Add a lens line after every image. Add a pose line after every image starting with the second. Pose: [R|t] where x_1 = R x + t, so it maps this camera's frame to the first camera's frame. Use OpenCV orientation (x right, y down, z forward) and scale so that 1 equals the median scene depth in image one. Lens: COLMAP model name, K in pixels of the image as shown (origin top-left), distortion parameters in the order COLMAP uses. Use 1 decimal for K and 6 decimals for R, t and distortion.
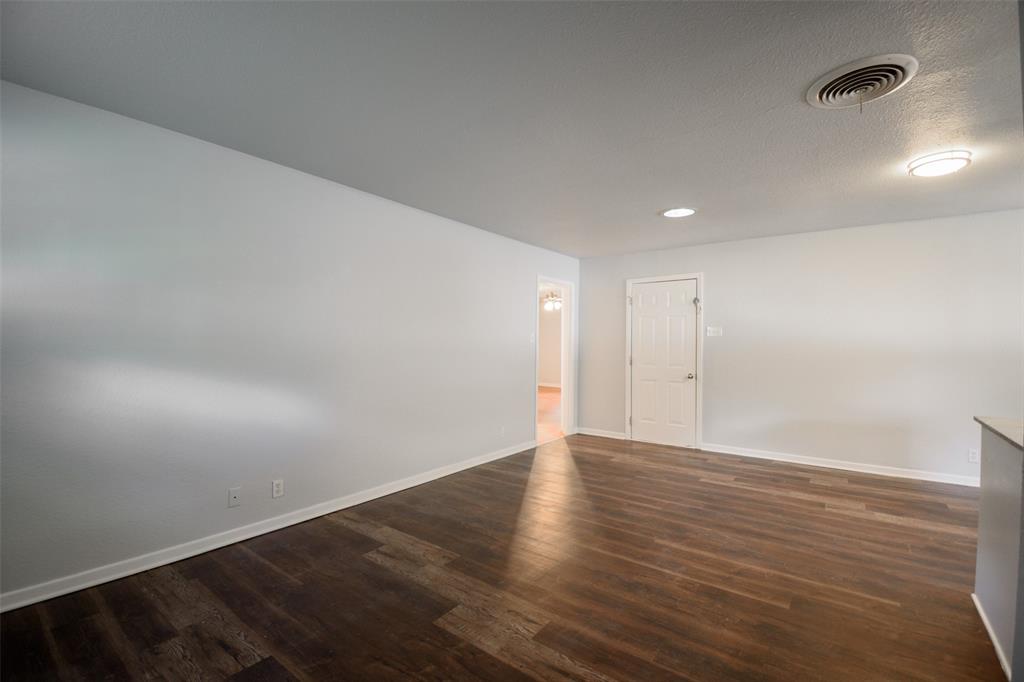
lens RADIAL K [[448.4, 0, 516.8], [0, 448.4, 340.4], [0, 0, 1]] dist [0.018857, -0.024444]
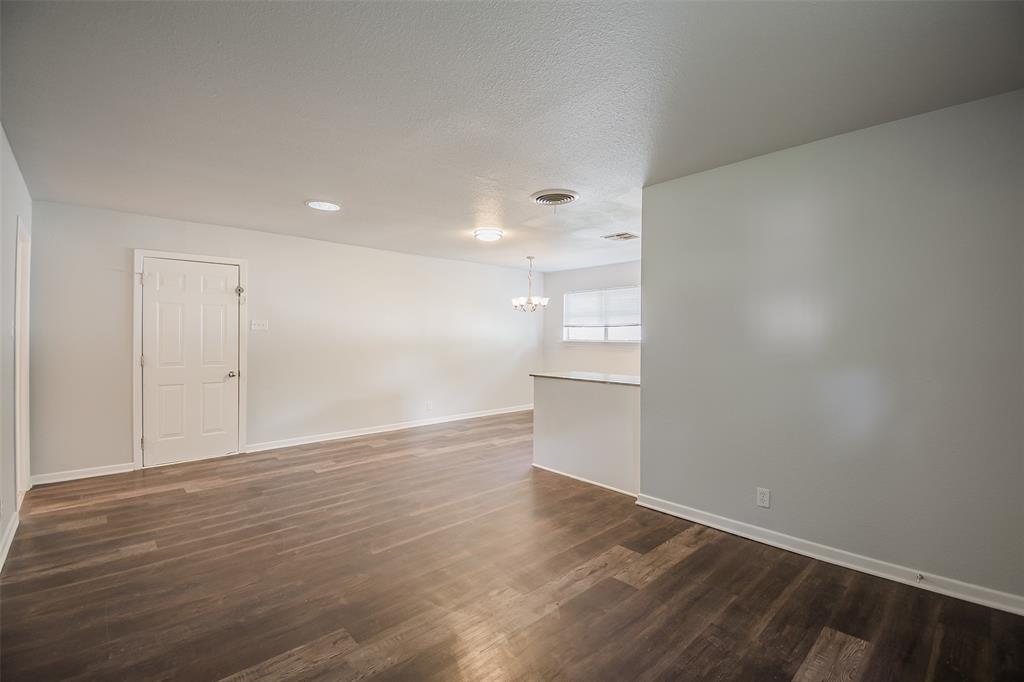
lens RADIAL K [[448.4, 0, 516.8], [0, 448.4, 340.4], [0, 0, 1]] dist [0.018857, -0.024444]
pose [[0.172807, -0.012697, 0.984874, -0.616417], [-0.006263, 0.999883, 0.013990, -0.005216], [-0.984936, -0.008586, 0.172707, 0.460164]]
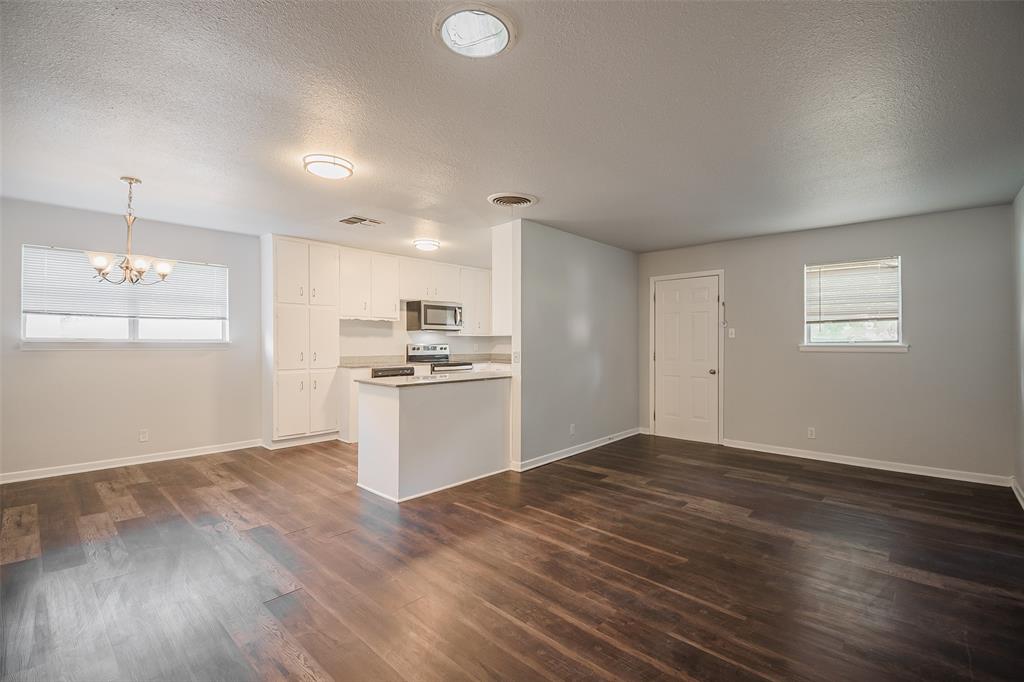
lens RADIAL K [[448.4, 0, 516.8], [0, 448.4, 340.4], [0, 0, 1]] dist [0.018857, -0.024444]
pose [[-0.995135, -0.013910, 0.097532, 0.309834], [-0.014490, 0.999881, -0.005238, 0.015336], [-0.097447, -0.006626, -0.995219, 1.608952]]
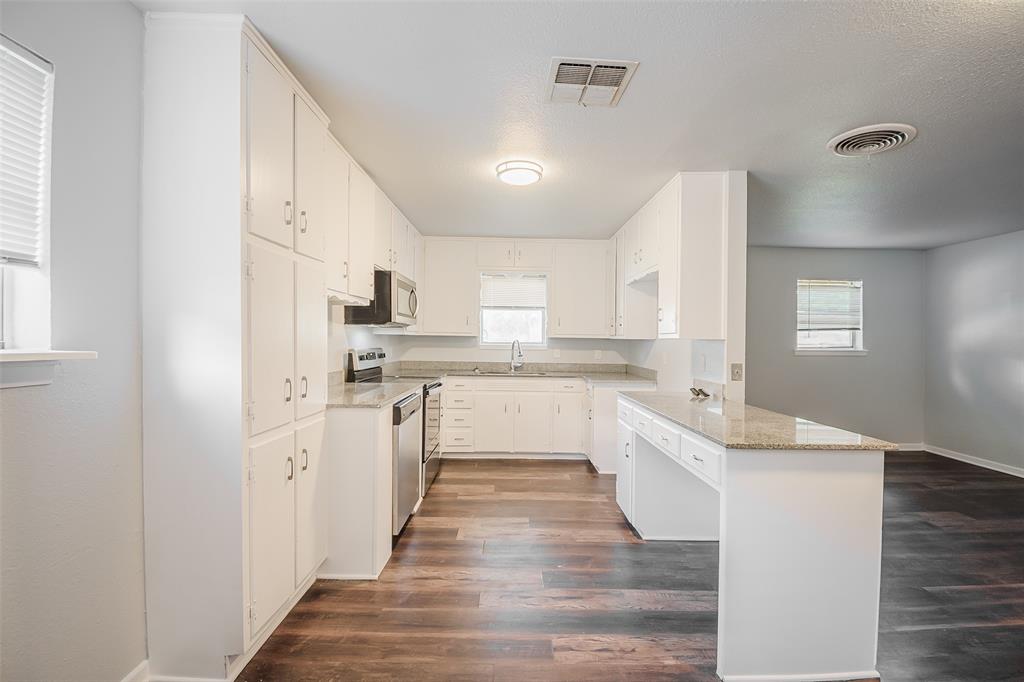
lens RADIAL K [[448.4, 0, 516.8], [0, 448.4, 340.4], [0, 0, 1]] dist [0.018857, -0.024444]
pose [[-0.796256, -0.020791, -0.604603, 1.291710], [-0.017914, 0.999781, -0.010787, 0.011243], [0.604695, 0.002241, -0.796454, 0.786909]]
